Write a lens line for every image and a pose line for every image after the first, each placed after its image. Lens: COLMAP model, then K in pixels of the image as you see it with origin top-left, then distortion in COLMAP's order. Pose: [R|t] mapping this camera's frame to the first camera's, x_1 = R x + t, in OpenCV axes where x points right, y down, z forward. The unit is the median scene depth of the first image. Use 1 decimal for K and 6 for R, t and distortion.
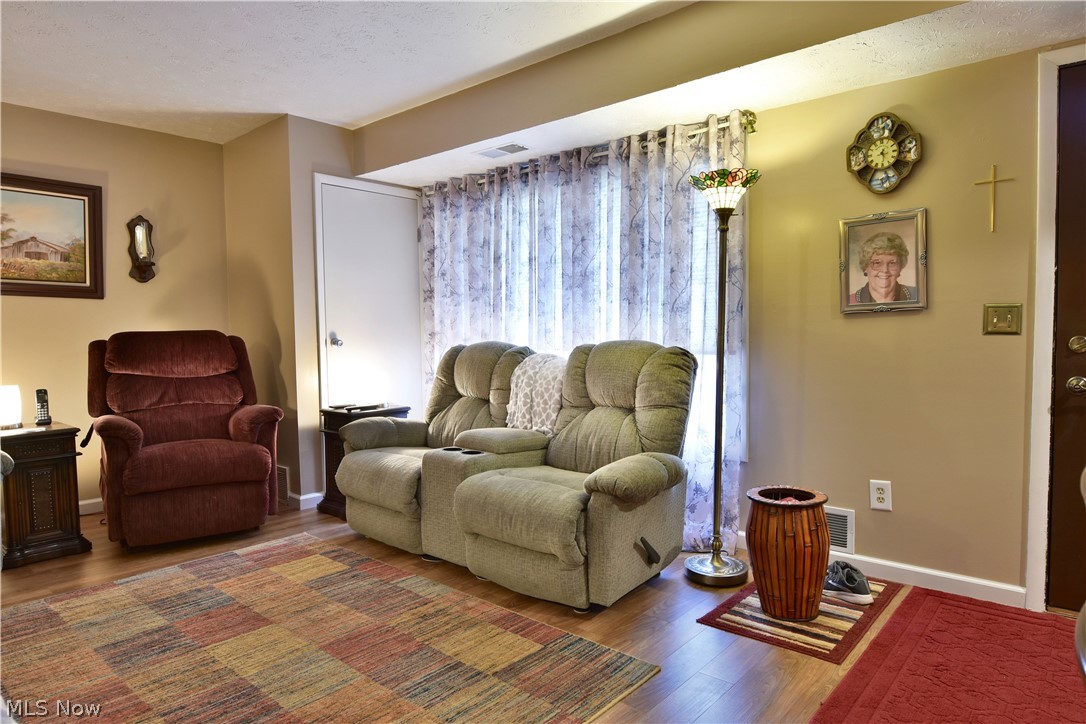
lens RADIAL K [[661.3, 0, 542.9], [0, 661.3, 360.7], [0, 0, 1]] dist [-0.010907, -0.003626]
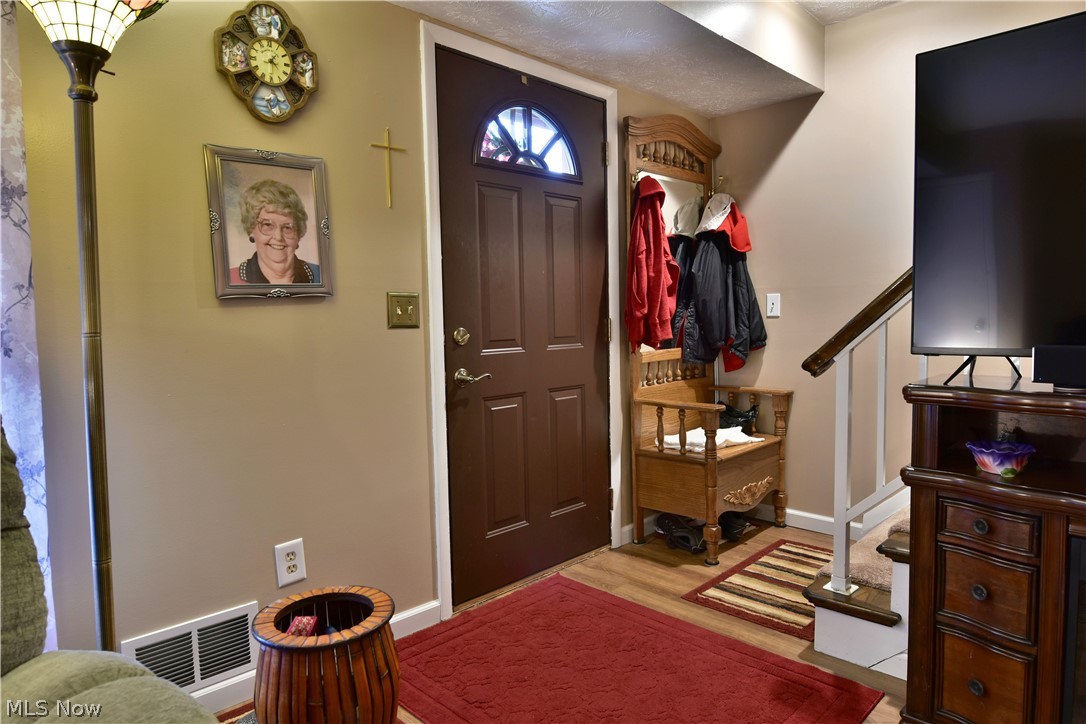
lens RADIAL K [[661.3, 0, 543.2], [0, 661.3, 365.5], [0, 0, 1]] dist [-0.010907, -0.003626]
pose [[0.073651, -0.060492, 0.995448, -0.152241], [0.064624, 0.996350, 0.055766, -0.024897], [-0.995188, 0.060223, 0.077292, 0.688411]]
